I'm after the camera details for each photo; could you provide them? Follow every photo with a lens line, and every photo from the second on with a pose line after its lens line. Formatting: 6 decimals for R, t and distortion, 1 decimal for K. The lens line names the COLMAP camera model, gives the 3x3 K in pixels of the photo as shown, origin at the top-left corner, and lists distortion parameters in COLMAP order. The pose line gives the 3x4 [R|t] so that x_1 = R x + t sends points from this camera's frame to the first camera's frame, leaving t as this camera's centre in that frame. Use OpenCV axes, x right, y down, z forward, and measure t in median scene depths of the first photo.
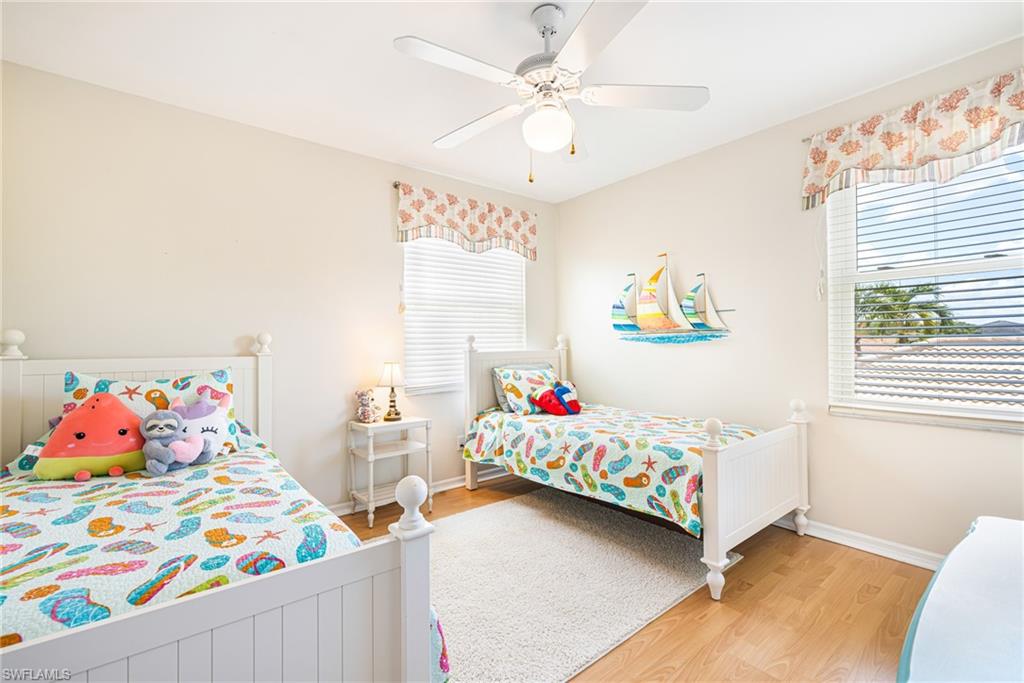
lens RADIAL K [[445.7, 0, 509.9], [0, 445.7, 341.7], [0, 0, 1]] dist [-0.000169, -0.000263]
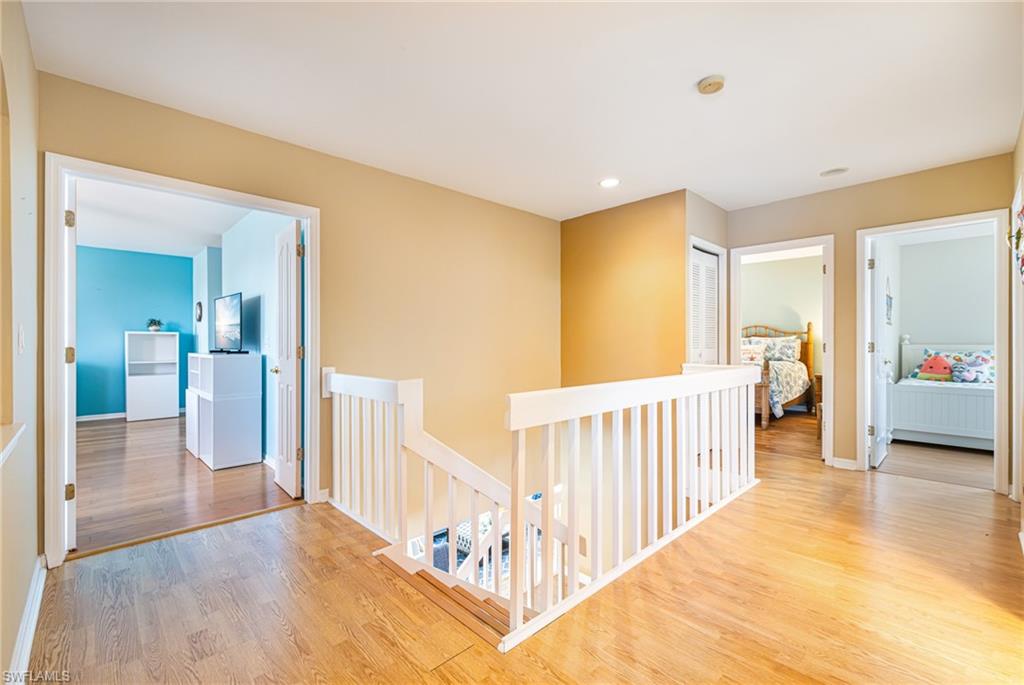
lens RADIAL K [[445.7, 0, 510.2], [0, 445.7, 341.7], [0, 0, 1]] dist [-0.000169, -0.000263]
pose [[0.098564, 0.007268, -0.995104, 1.708101], [0.008195, 0.999933, 0.008115, -0.024391], [0.995097, -0.008955, 0.098498, -2.062652]]
